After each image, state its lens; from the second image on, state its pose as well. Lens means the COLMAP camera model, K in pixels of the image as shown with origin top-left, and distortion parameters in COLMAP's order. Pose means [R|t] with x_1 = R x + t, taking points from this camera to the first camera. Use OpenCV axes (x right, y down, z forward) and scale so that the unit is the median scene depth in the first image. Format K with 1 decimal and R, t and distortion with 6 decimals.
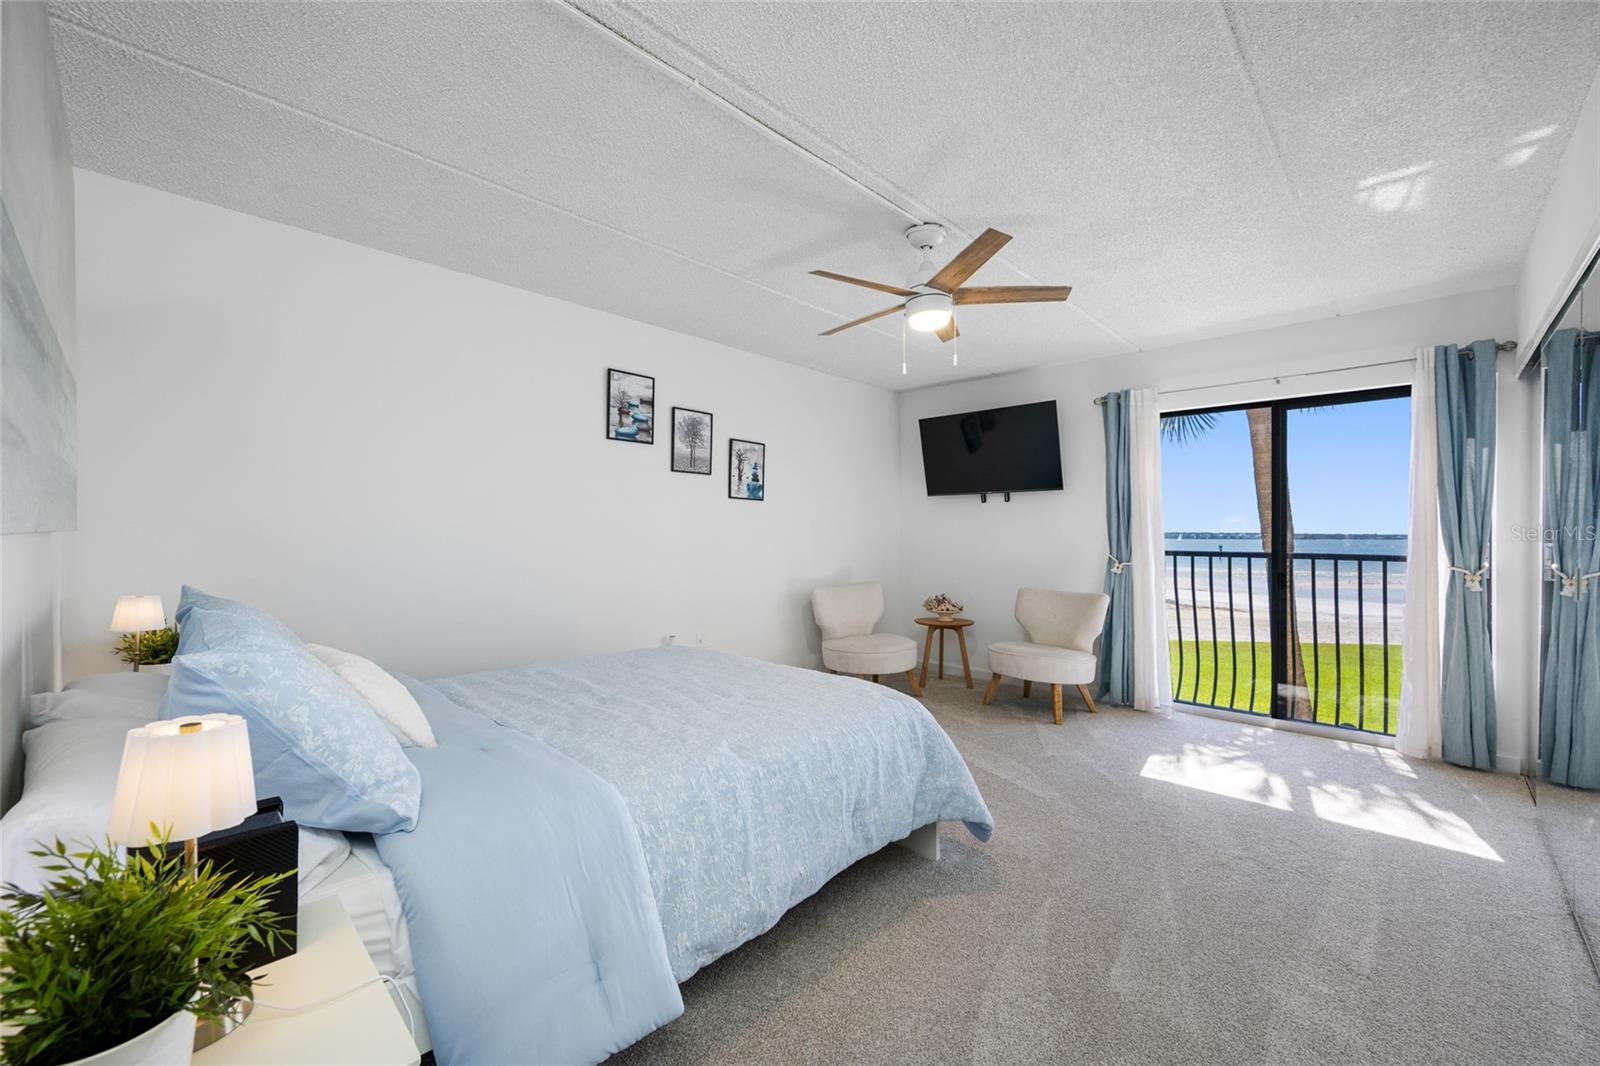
lens RADIAL K [[636.1, 0, 797.3], [0, 636.1, 534.0], [0, 0, 1]] dist [-0.000625, -0.000238]
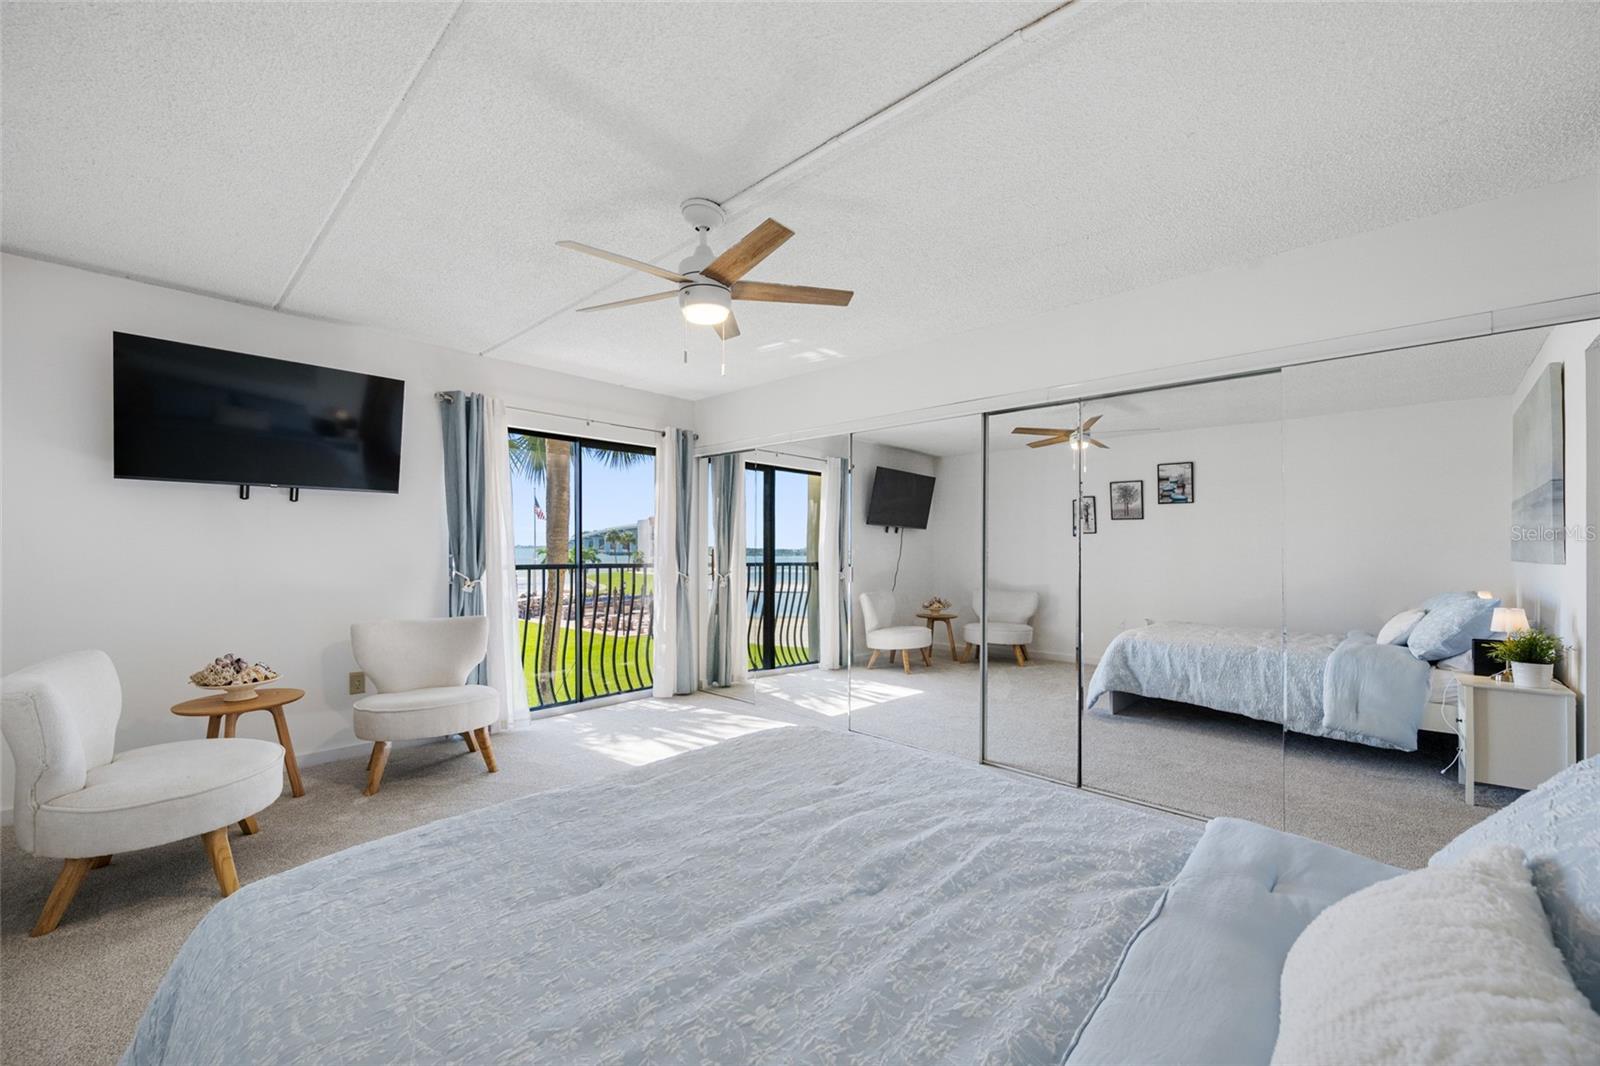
lens RADIAL K [[644.7, 0, 800.0], [0, 644.7, 533.0], [0, 0, 1]] dist [-0.000473, 0.000264]
pose [[-0.012595, 0.015830, 0.999795, -0.488014], [-0.005362, 0.999859, -0.015899, -0.011487], [-0.999906, -0.005561, -0.012509, 0.623381]]
